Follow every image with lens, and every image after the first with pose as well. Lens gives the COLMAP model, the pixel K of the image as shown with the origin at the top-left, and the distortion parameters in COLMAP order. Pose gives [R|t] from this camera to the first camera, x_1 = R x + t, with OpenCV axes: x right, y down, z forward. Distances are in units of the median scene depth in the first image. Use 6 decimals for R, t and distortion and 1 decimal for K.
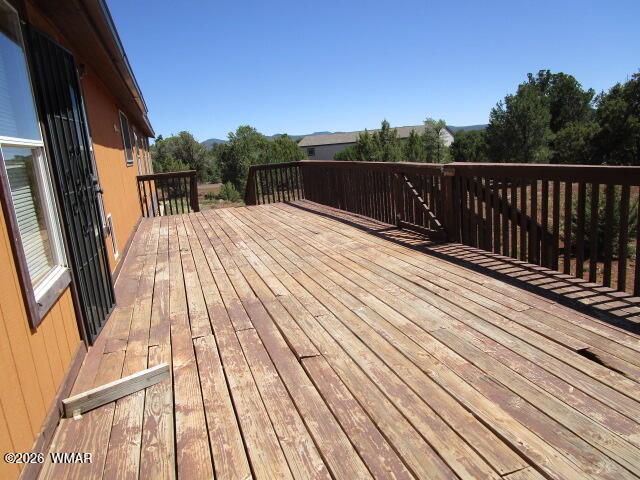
lens RADIAL K [[452.8, 0, 317.7], [0, 452.8, 241.8], [0, 0, 1]] dist [-0.034511, 0.022972]
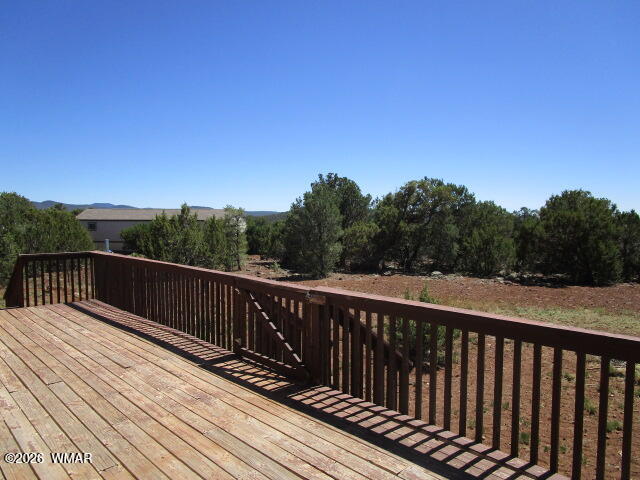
lens RADIAL K [[452.8, 0, 317.7], [0, 452.8, 241.8], [0, 0, 1]] dist [-0.034511, 0.022972]
pose [[0.894793, 0.063923, 0.441881, -0.035332], [0.014108, 0.985156, -0.171080, -0.054172], [-0.446258, 0.159315, 0.880609, 0.121151]]
